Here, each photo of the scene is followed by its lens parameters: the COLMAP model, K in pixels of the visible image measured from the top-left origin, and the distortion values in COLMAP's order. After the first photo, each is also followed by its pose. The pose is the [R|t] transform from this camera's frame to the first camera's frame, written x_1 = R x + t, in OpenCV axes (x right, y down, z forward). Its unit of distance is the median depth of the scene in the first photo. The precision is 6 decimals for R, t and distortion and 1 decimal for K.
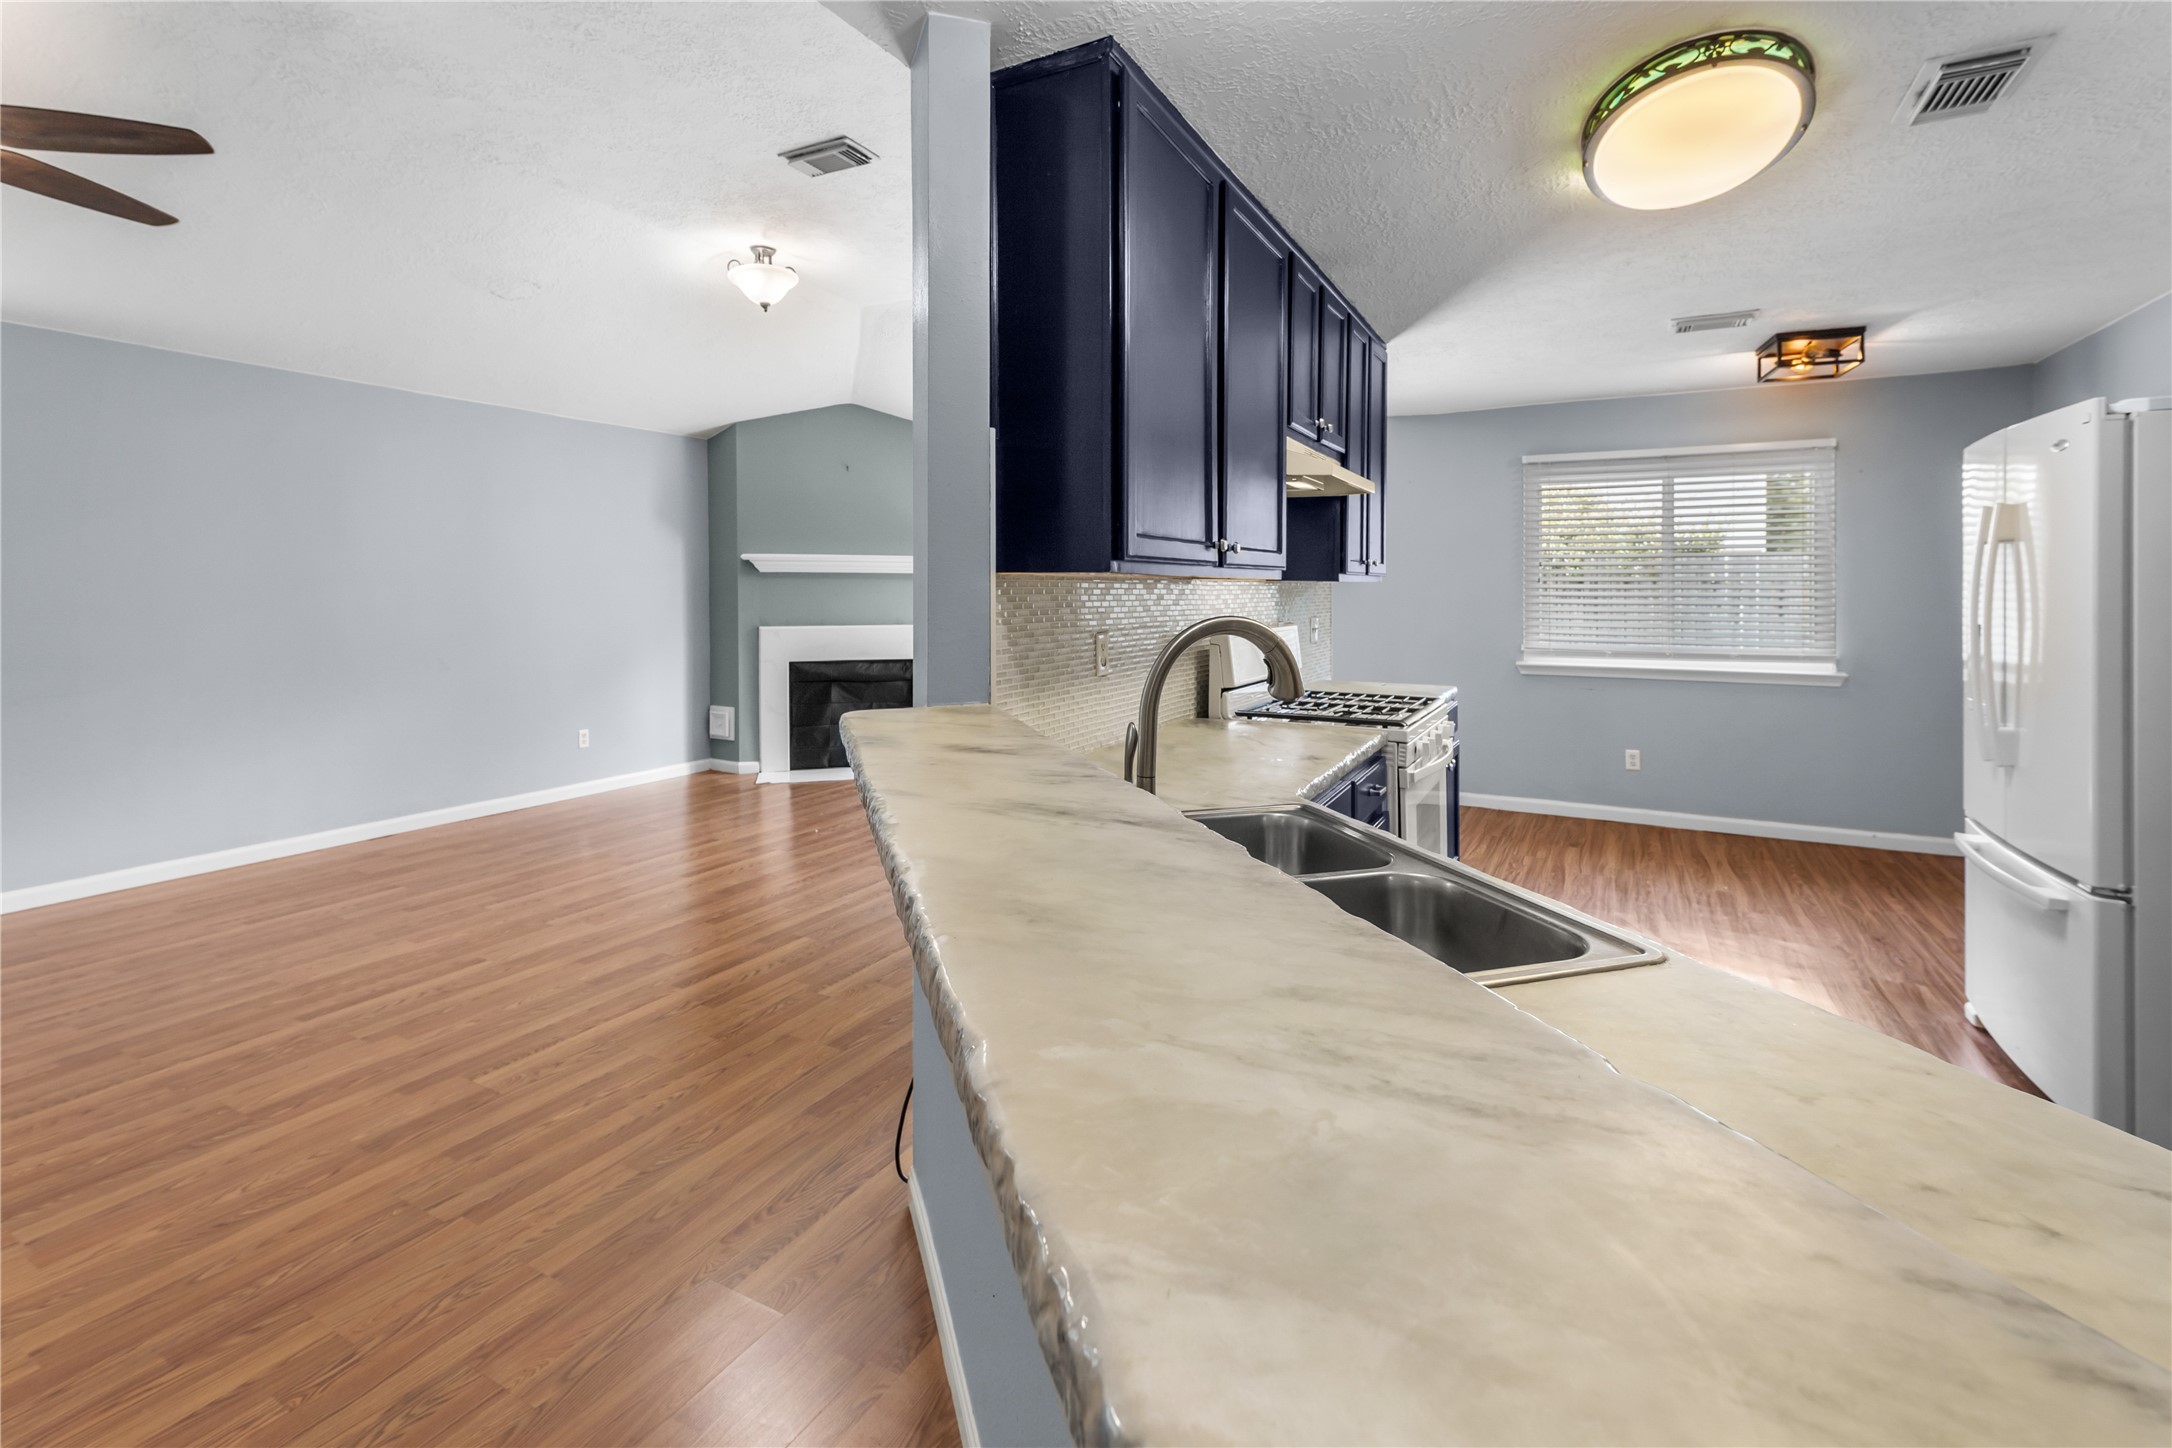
lens RADIAL K [[973.6, 0, 1105.3], [0, 973.6, 589.8], [0, 0, 1]] dist [-0.003536, 0.001165]
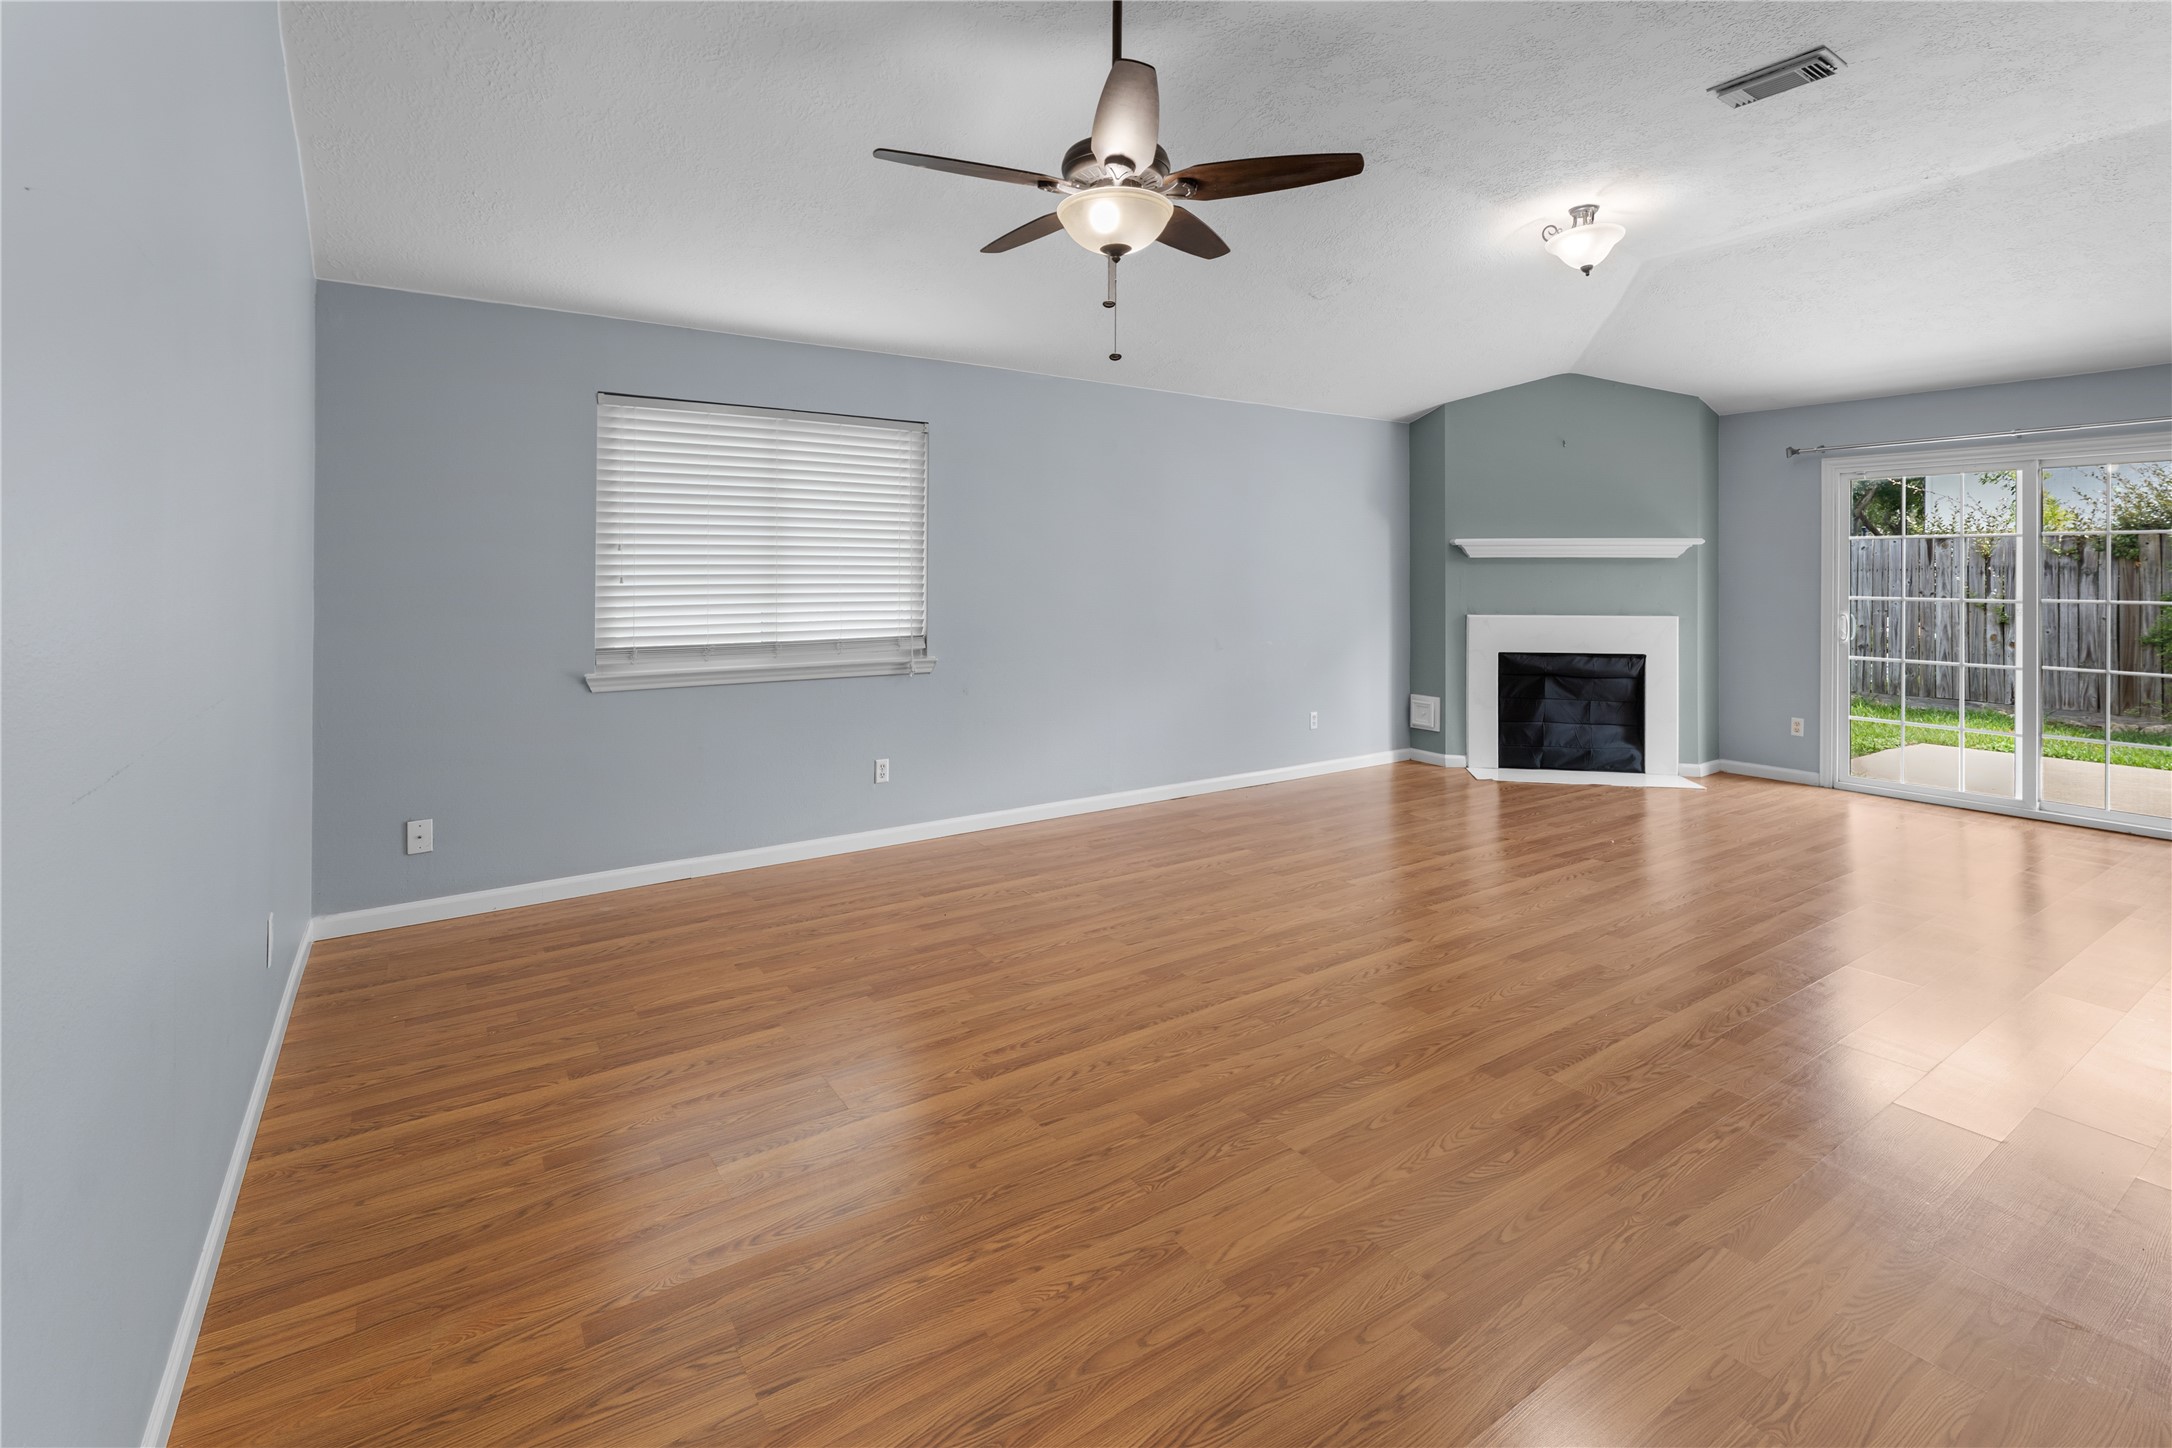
lens RADIAL K [[996.9, 0, 1079.3], [0, 996.9, 571.3], [0, 0, 1]] dist [-0.000049, -0.000016]
pose [[0.878678, -0.000230, -0.477415, -0.312601], [-0.001931, 0.999990, -0.004036, -0.000034], [0.477412, 0.004468, 0.878668, -0.060128]]
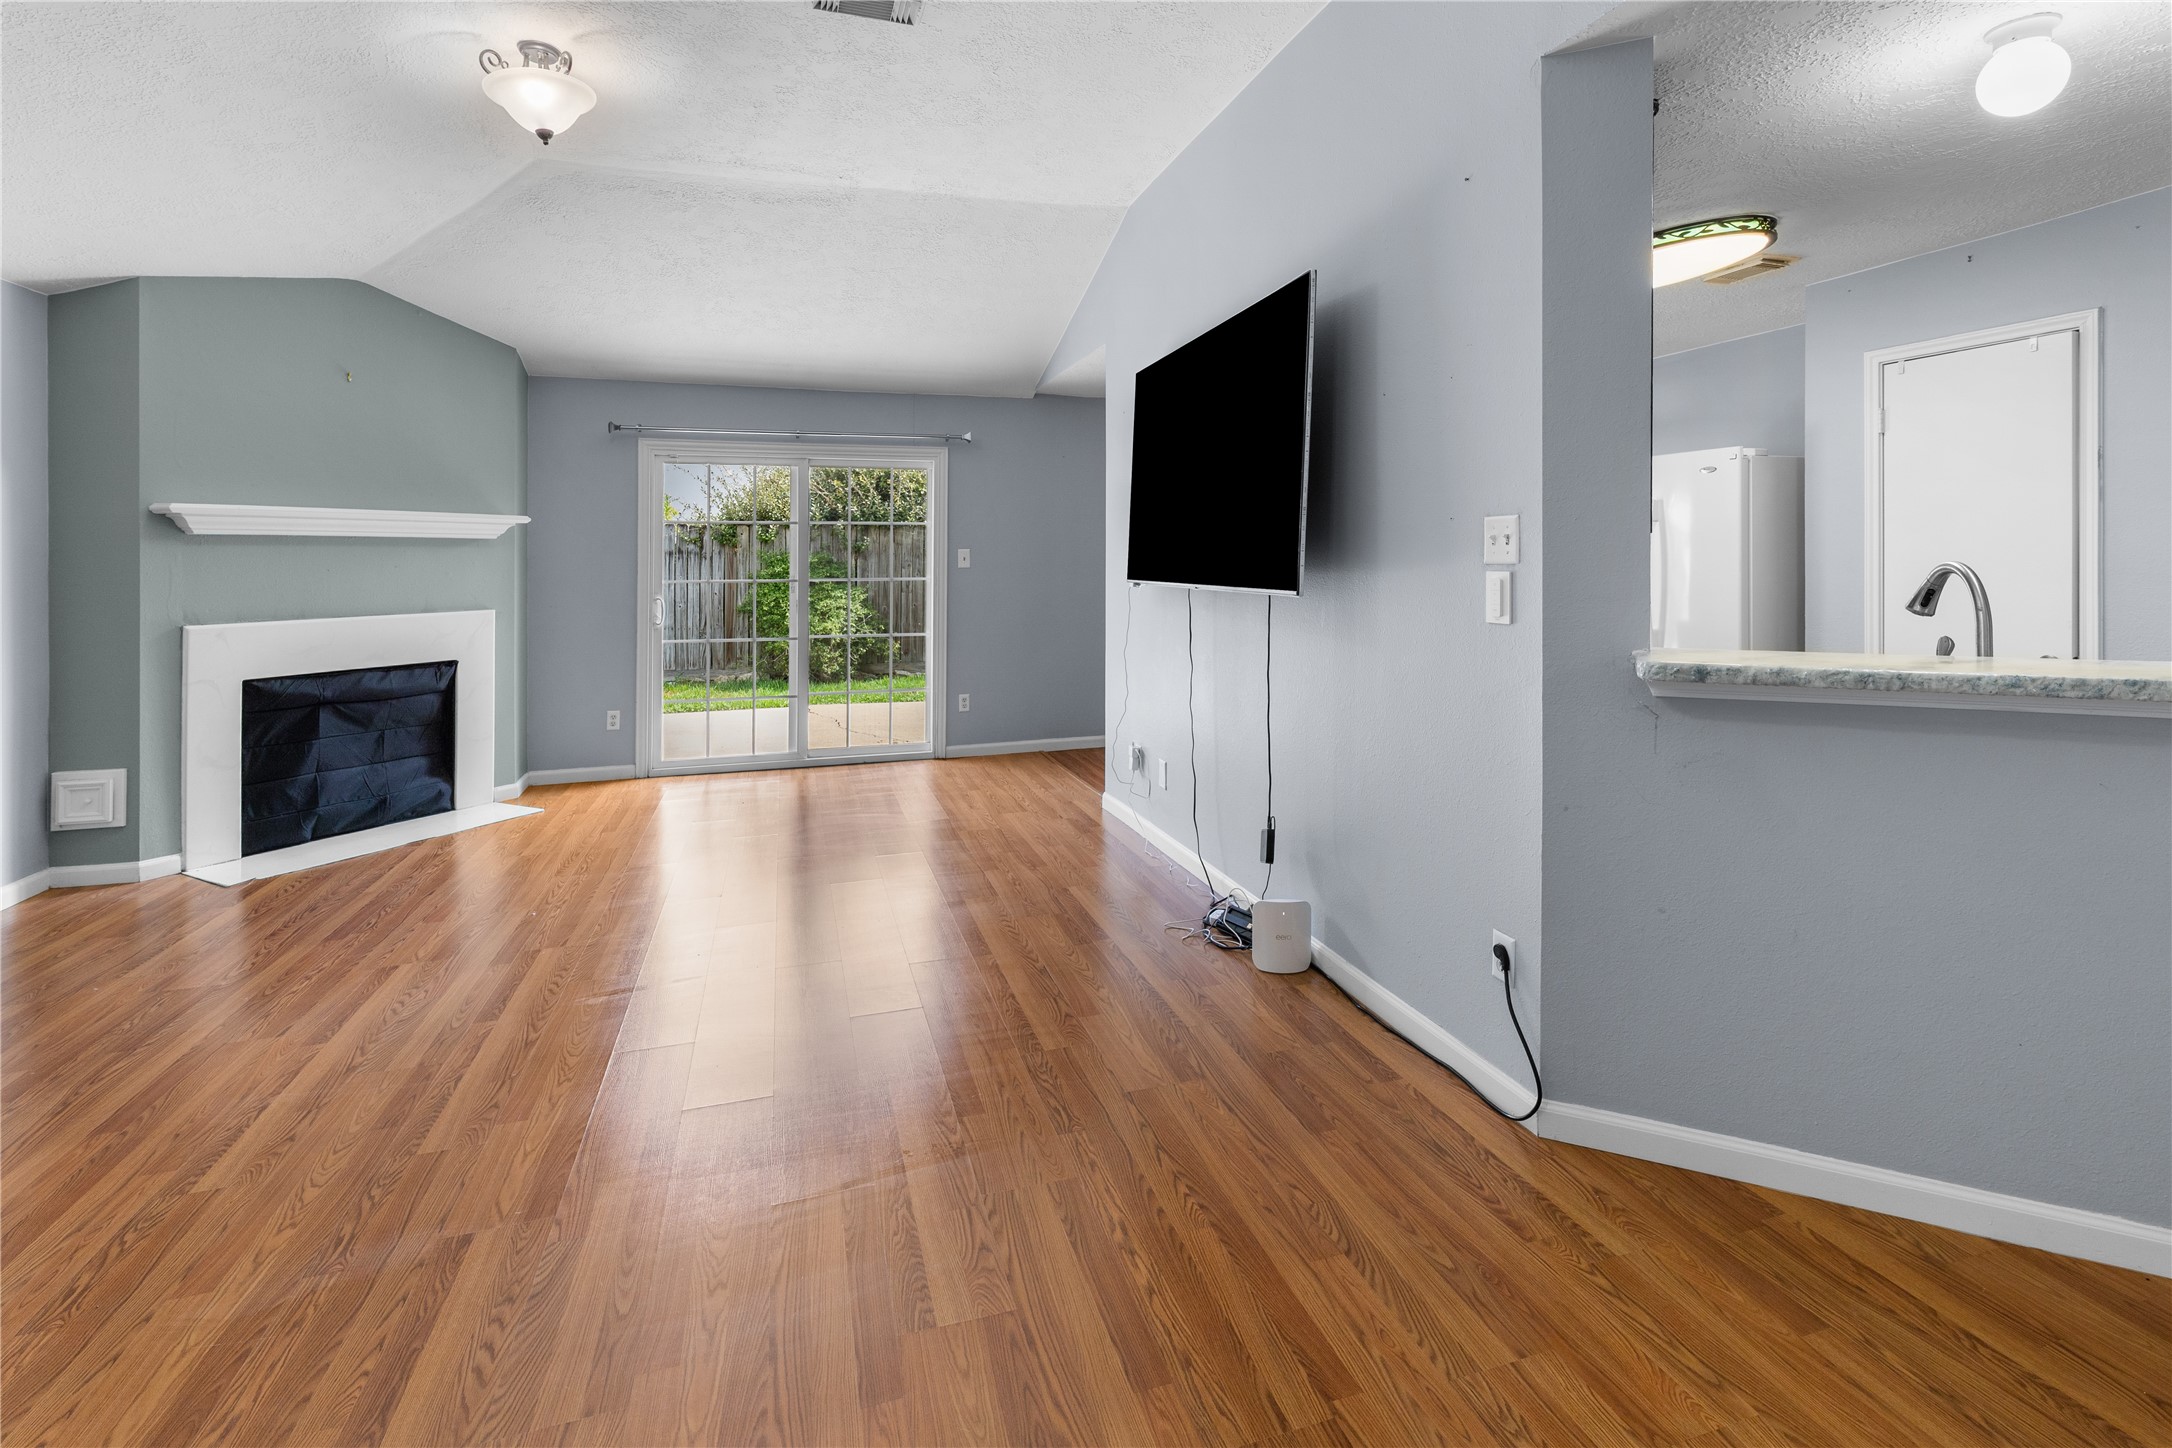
lens RADIAL K [[991.4, 0, 1098.1], [0, 991.4, 548.3], [0, 0, 1]] dist [0.000912, -0.000582]
pose [[0.703914, -0.000130, 0.710285, -0.551076], [0.009503, 0.999912, -0.009235, 0.002072], [-0.710222, 0.013251, 0.703853, 0.246103]]
